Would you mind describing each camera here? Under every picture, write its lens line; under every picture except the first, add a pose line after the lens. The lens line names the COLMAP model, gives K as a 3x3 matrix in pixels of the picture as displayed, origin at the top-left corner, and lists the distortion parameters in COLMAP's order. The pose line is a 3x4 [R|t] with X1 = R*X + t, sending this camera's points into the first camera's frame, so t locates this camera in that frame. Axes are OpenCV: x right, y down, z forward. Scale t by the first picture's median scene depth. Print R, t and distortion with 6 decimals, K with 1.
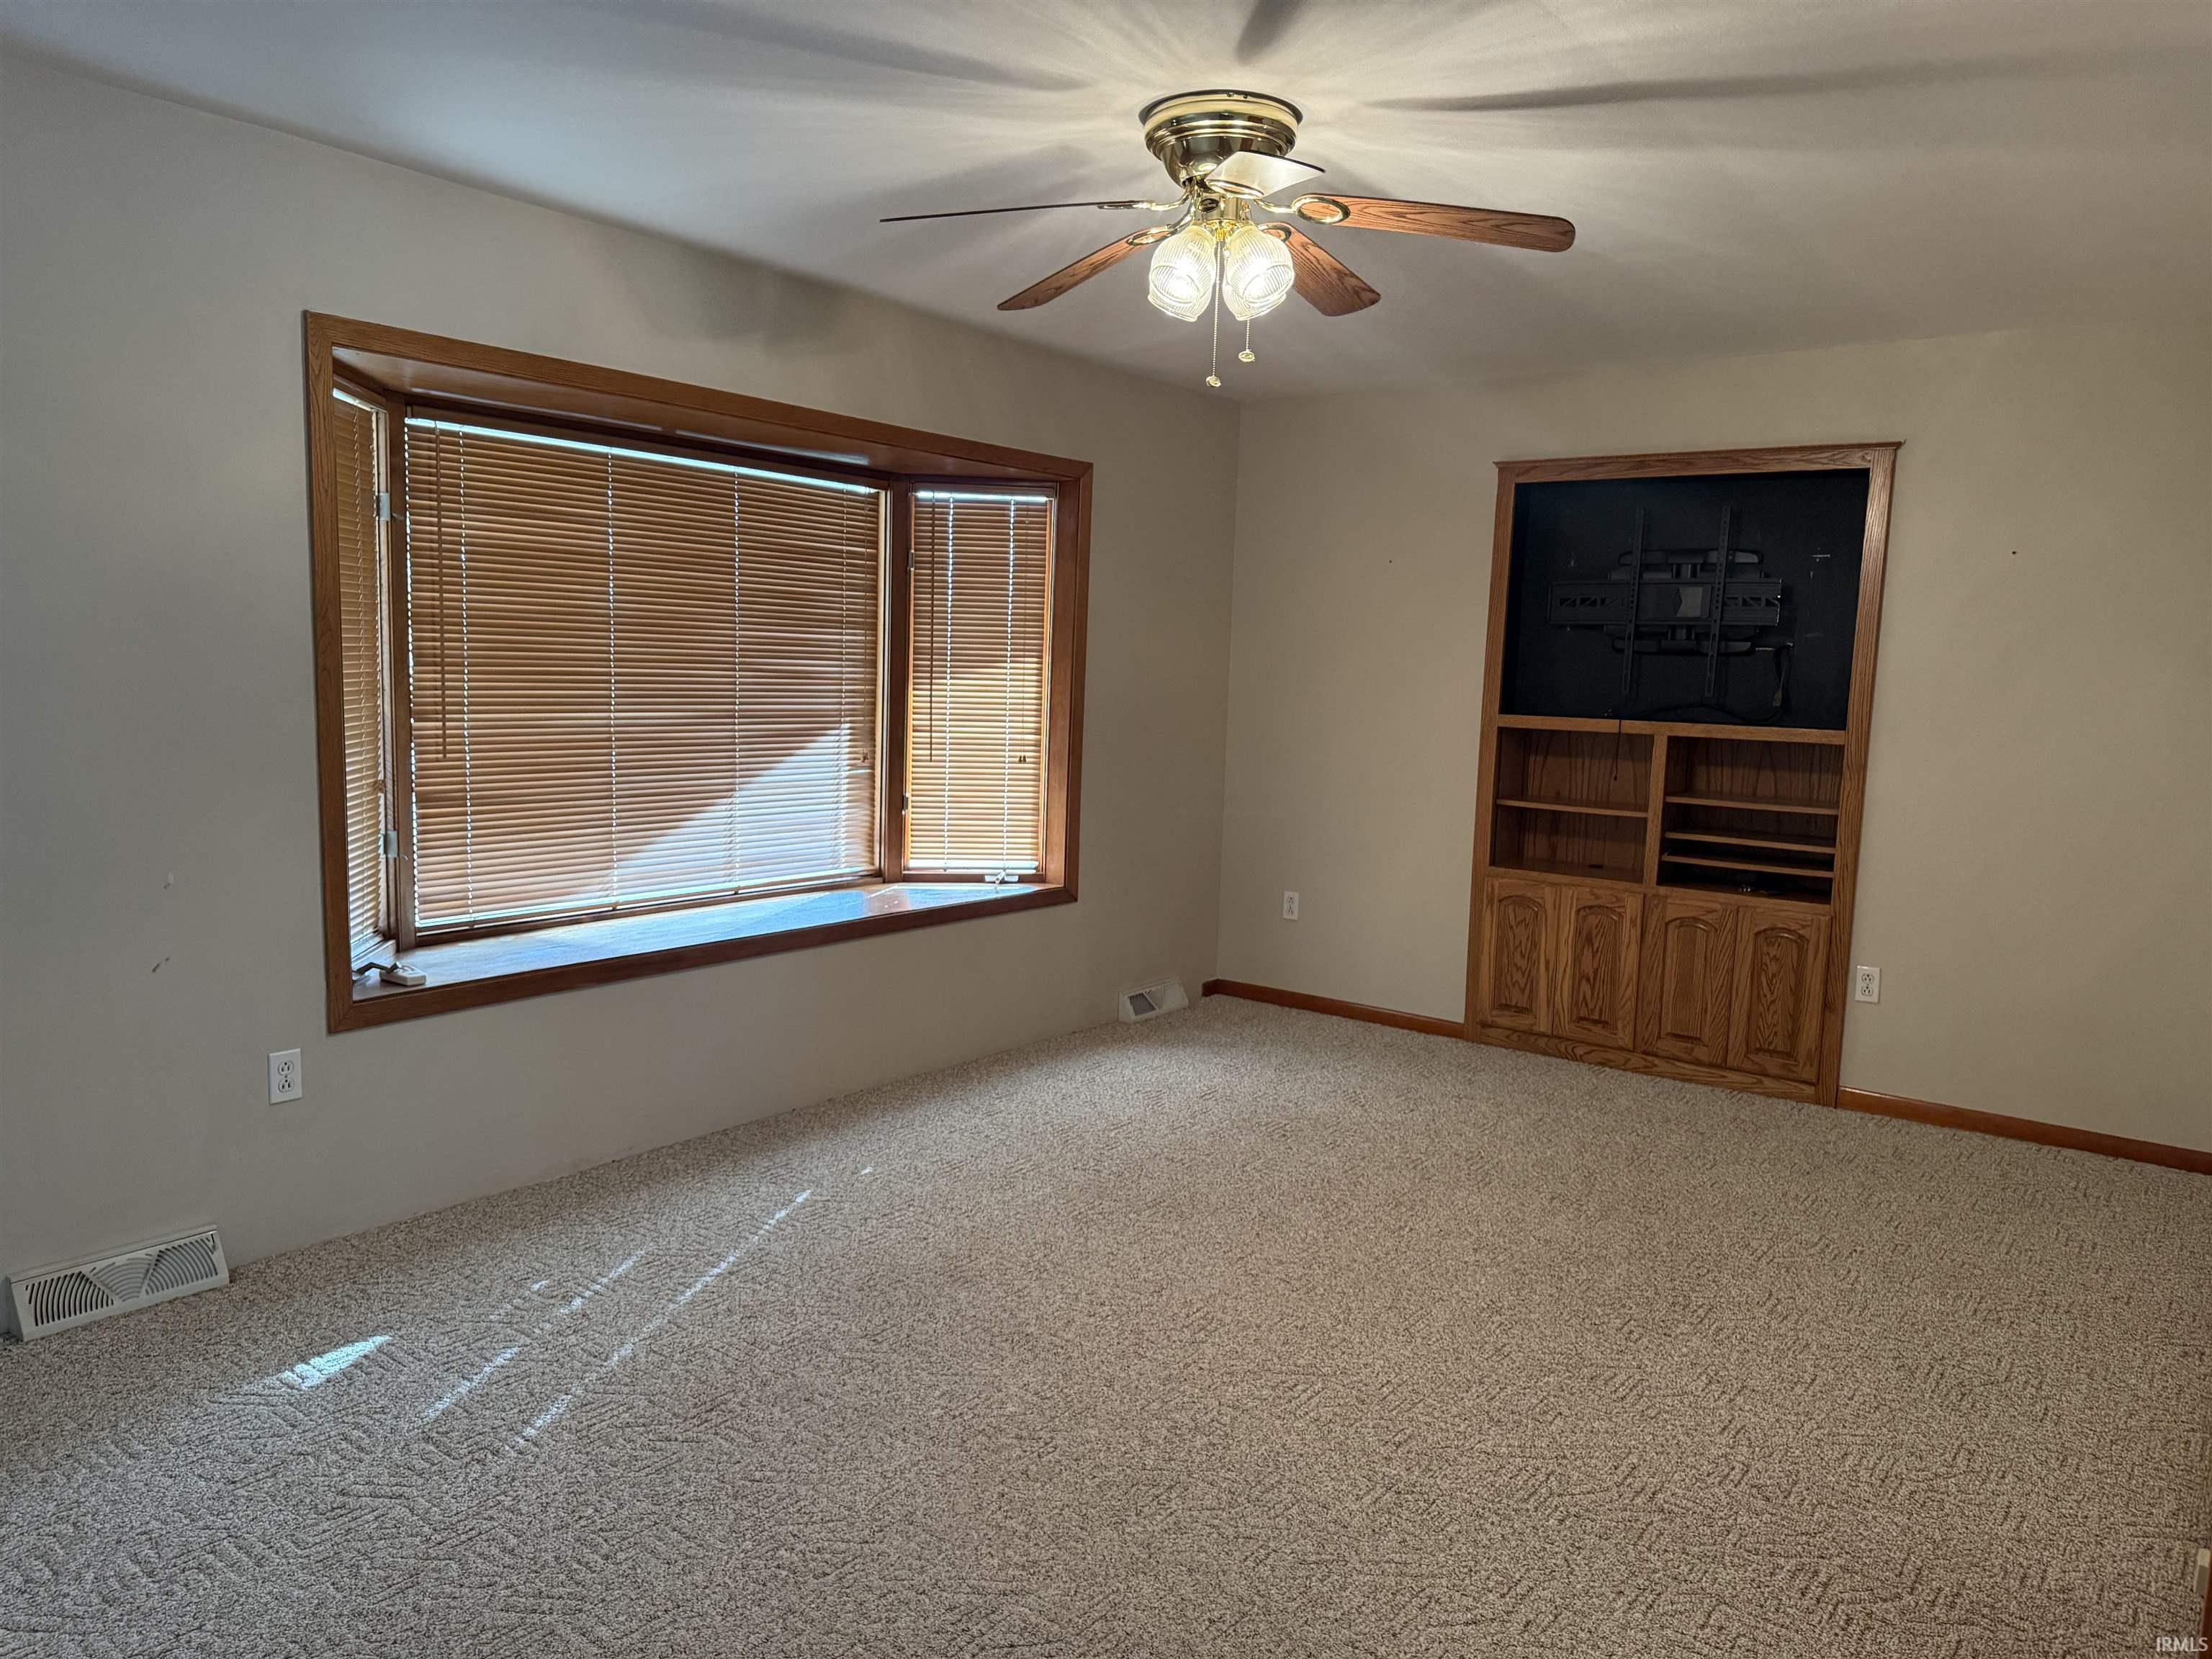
lens RADIAL K [[1523.6, 0, 1120.5], [0, 1523.6, 841.5], [0, 0, 1]] dist [0.101403, -0.217091]
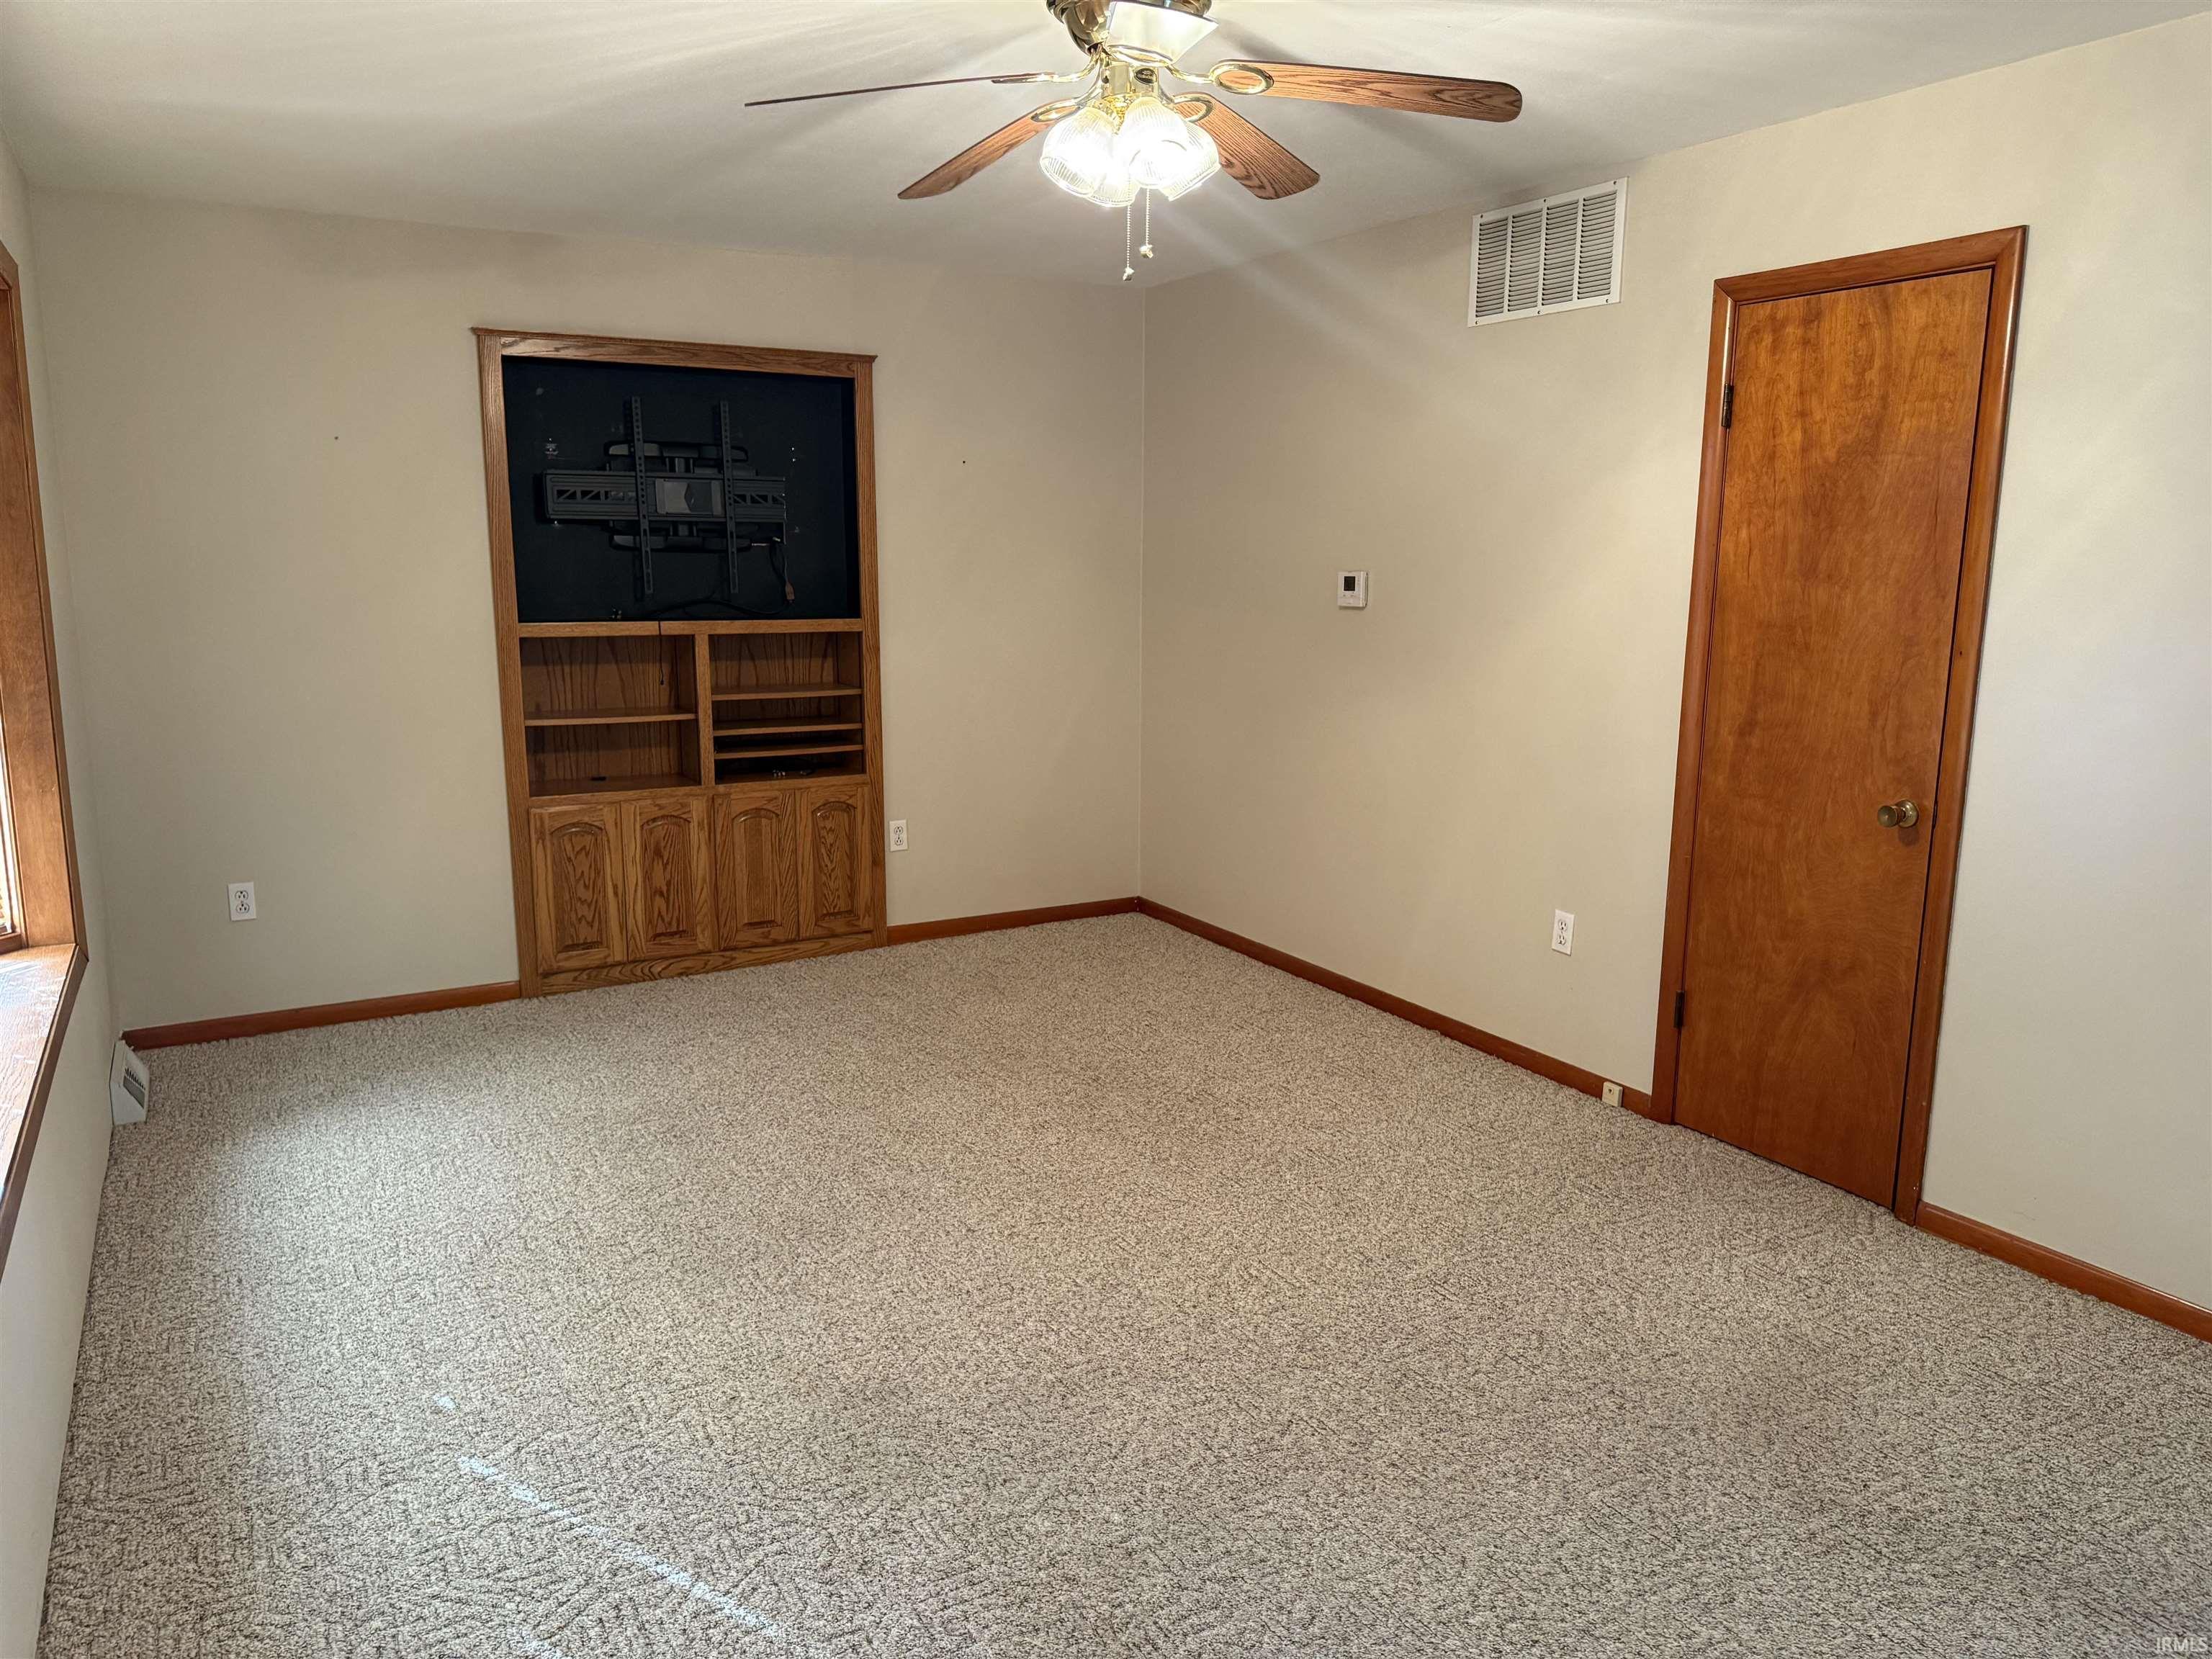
lens RADIAL K [[1523.6, 0, 1120.5], [0, 1523.6, 841.5], [0, 0, 1]] dist [0.101403, -0.217091]
pose [[0.377533, -0.201394, 0.903830, -0.465939], [0.118232, 0.978558, 0.168659, -0.072880], [-0.918417, 0.043187, 0.393249, 0.365149]]
